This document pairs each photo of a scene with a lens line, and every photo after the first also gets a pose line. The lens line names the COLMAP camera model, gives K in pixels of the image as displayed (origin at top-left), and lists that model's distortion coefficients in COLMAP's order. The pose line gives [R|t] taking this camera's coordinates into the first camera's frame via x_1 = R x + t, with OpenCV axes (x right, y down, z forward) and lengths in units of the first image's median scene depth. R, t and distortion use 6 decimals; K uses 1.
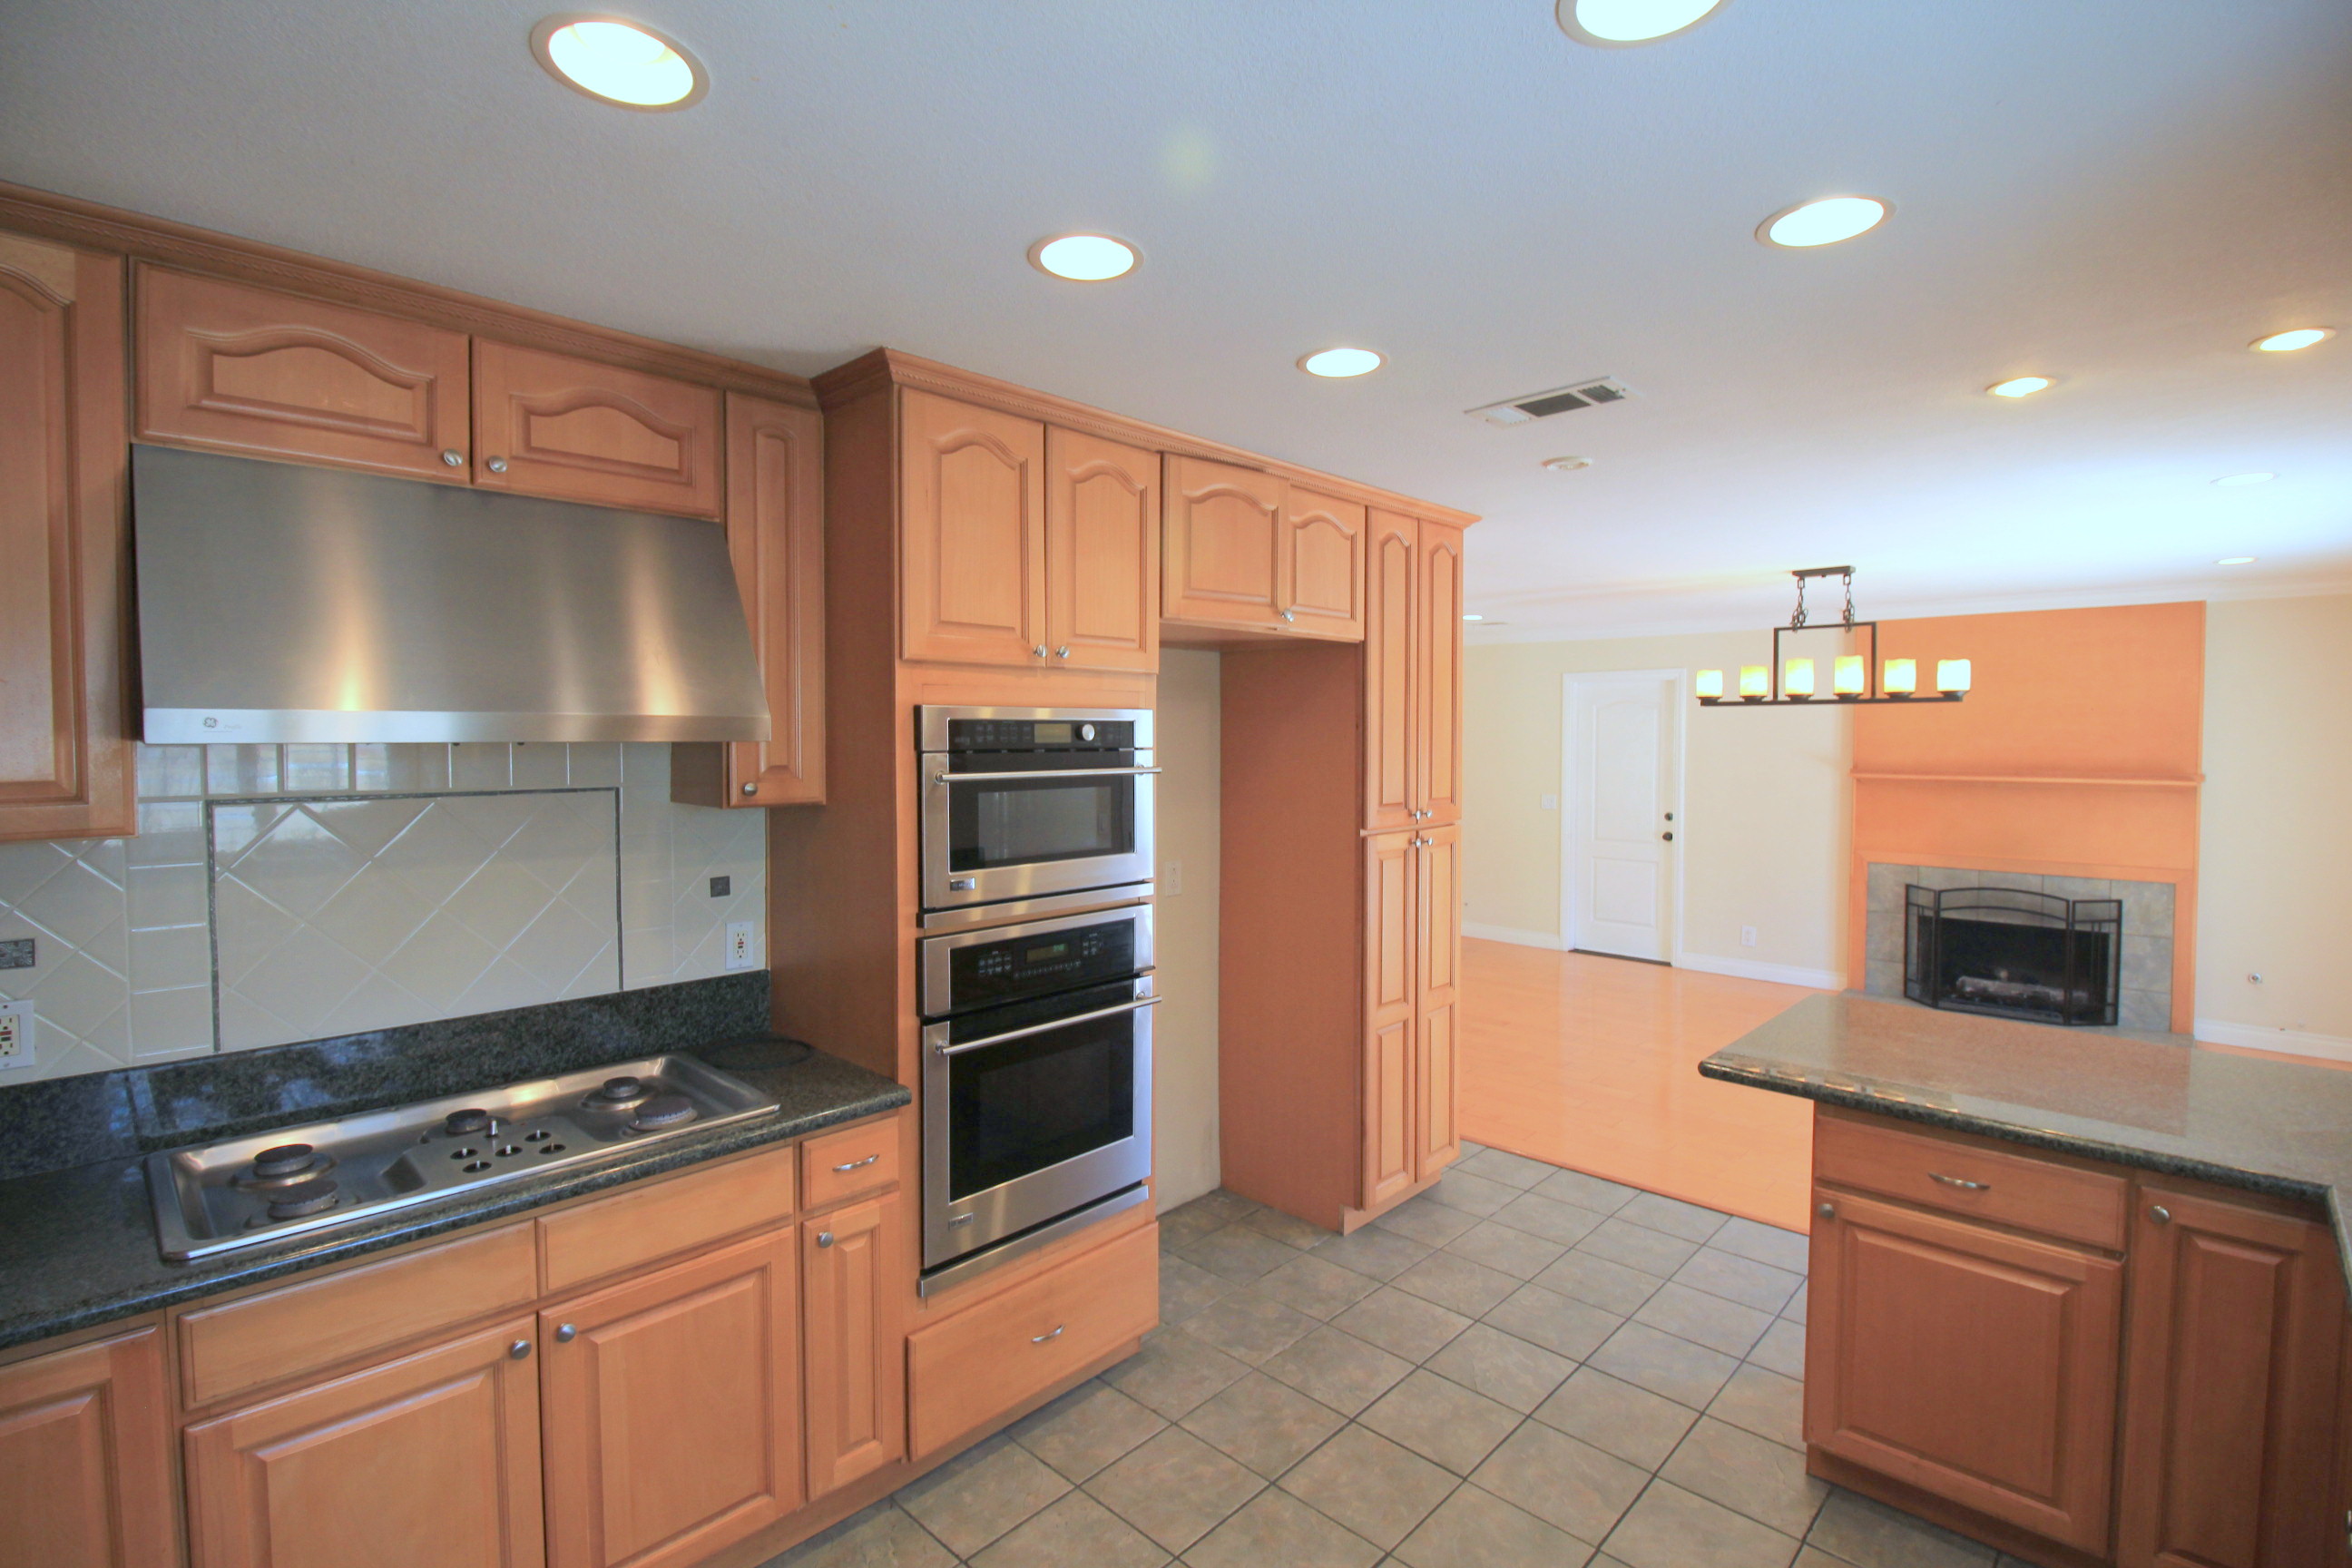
lens RADIAL K [[1076.2, 0, 1162.7], [0, 1076.2, 781.4], [0, 0, 1]] dist [-0.007951, -0.008100]
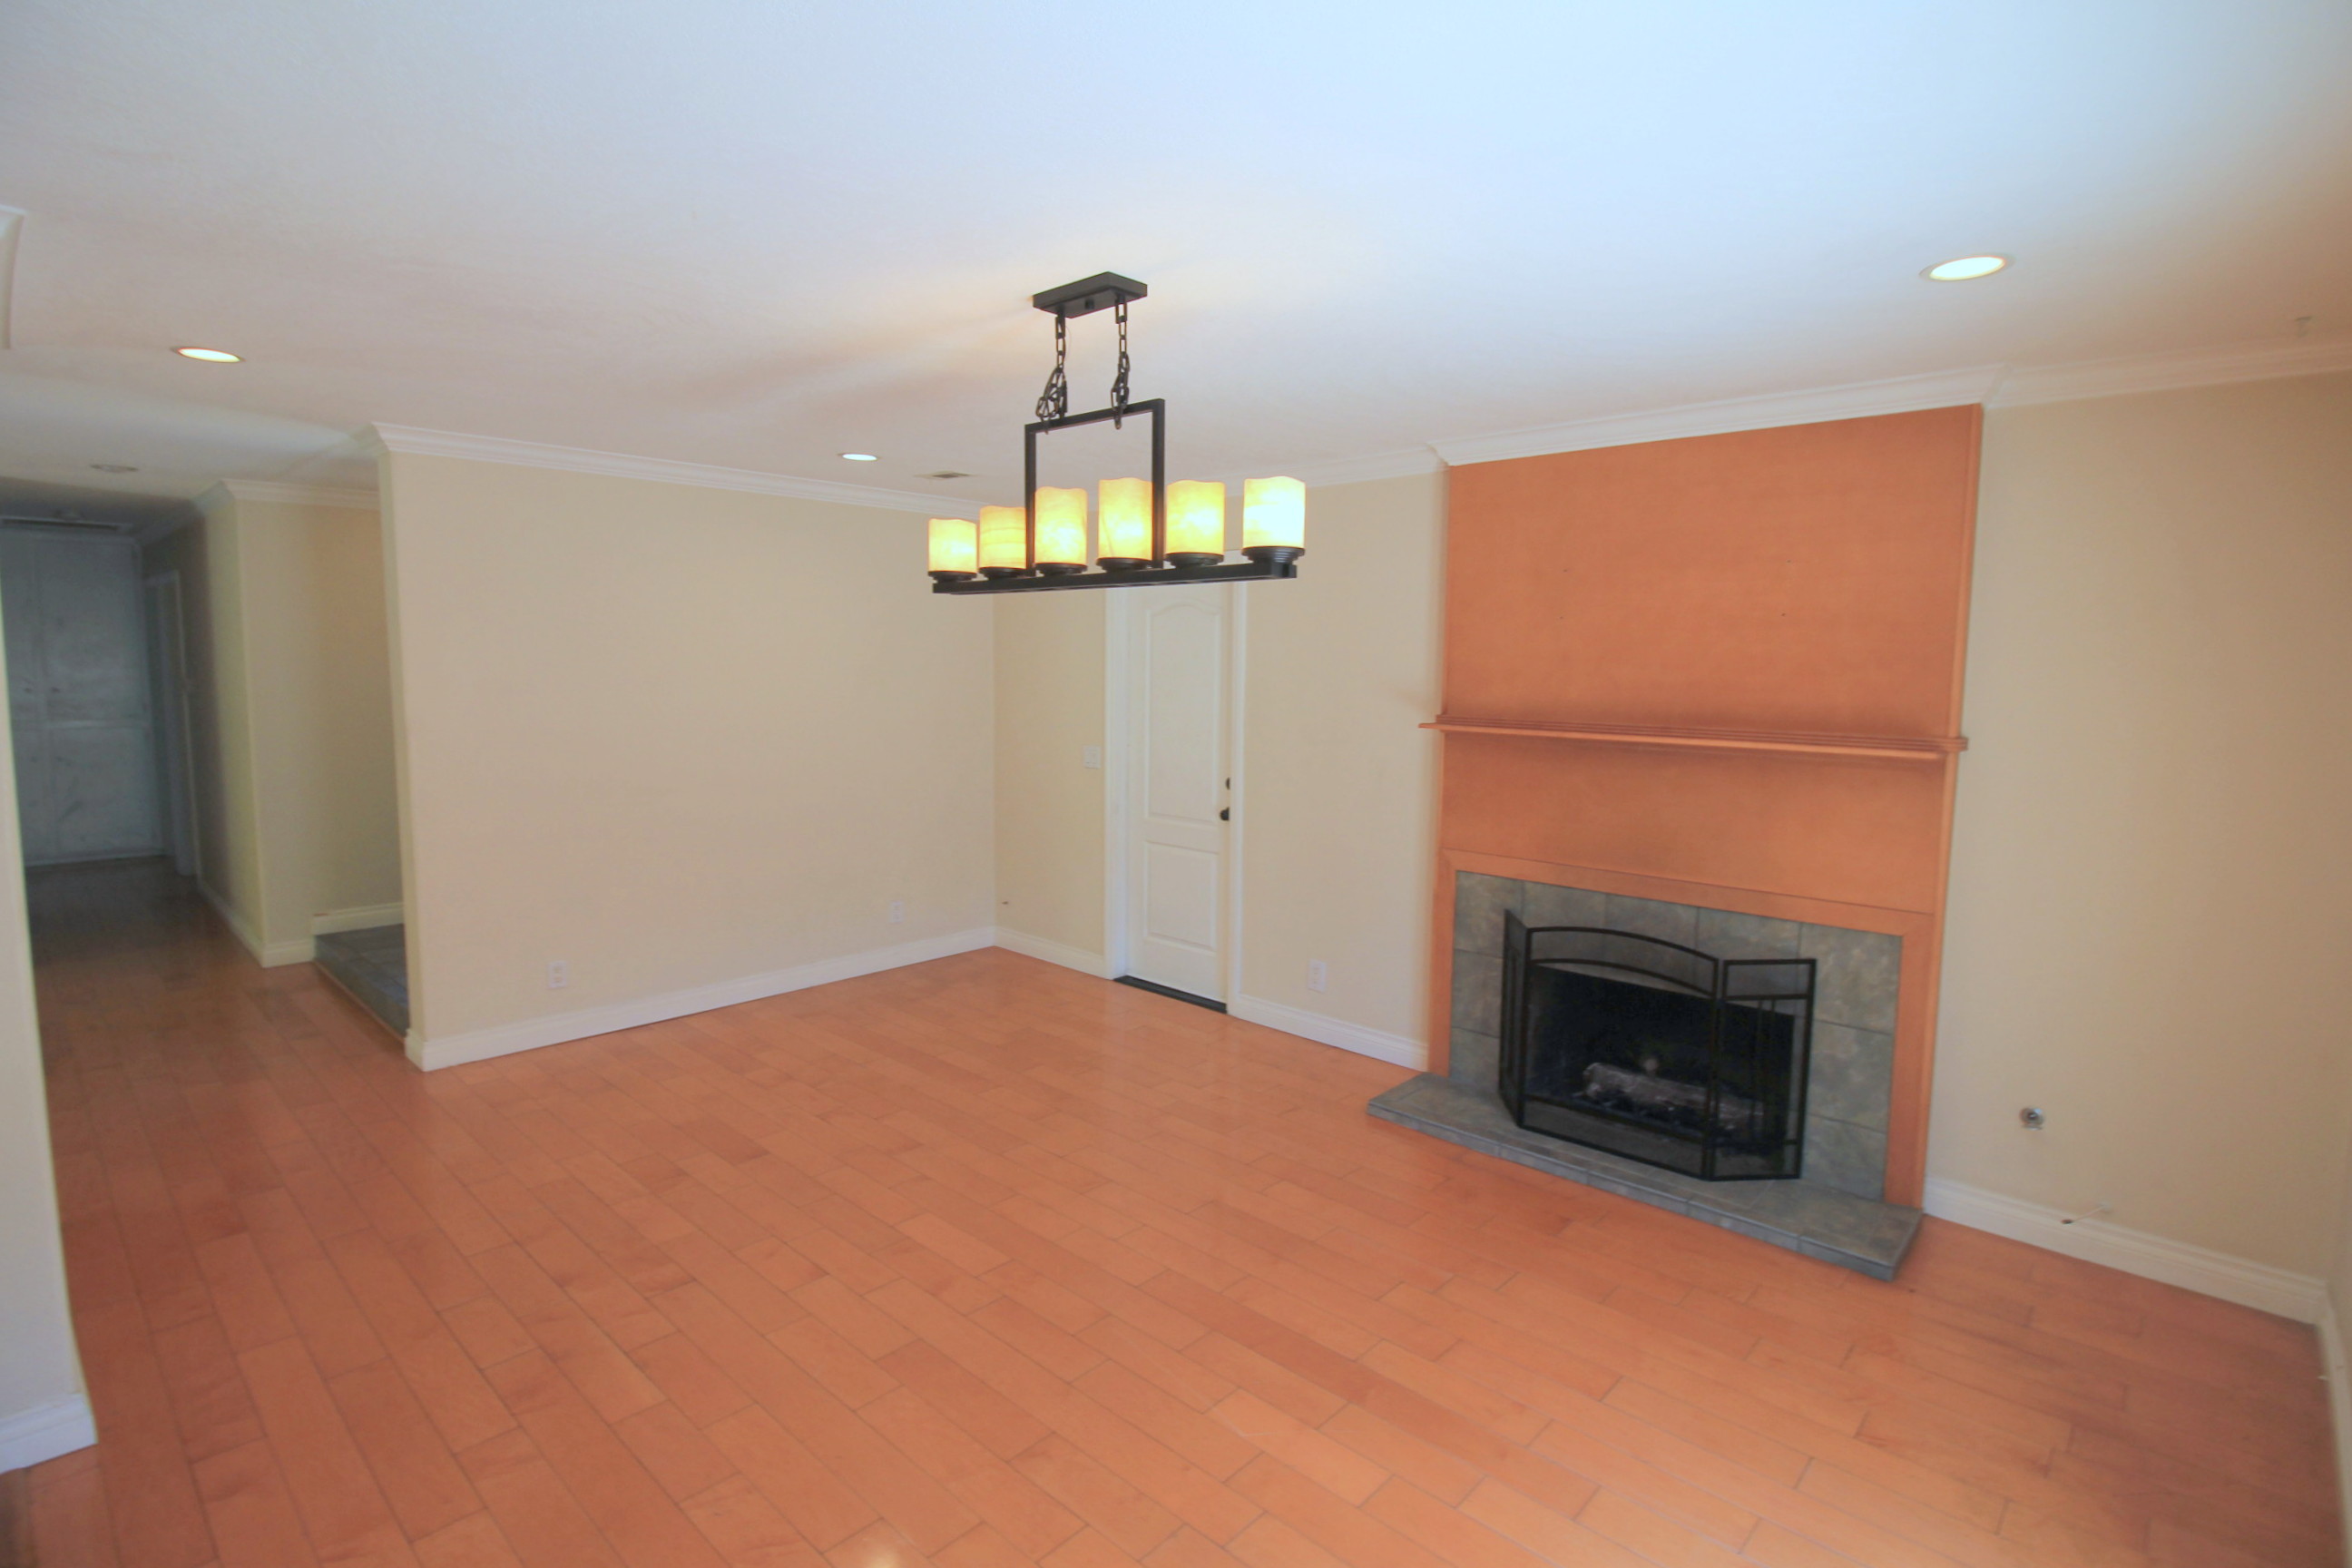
lens RADIAL K [[1076.2, 0, 1200.9], [0, 1076.2, 776.7], [0, 0, 1]] dist [-0.007951, -0.008100]
pose [[0.999864, 0.010950, 0.012330, 0.572528], [-0.011693, 0.998016, 0.061858, -0.015090], [-0.011628, -0.061994, 0.998009, 0.449873]]
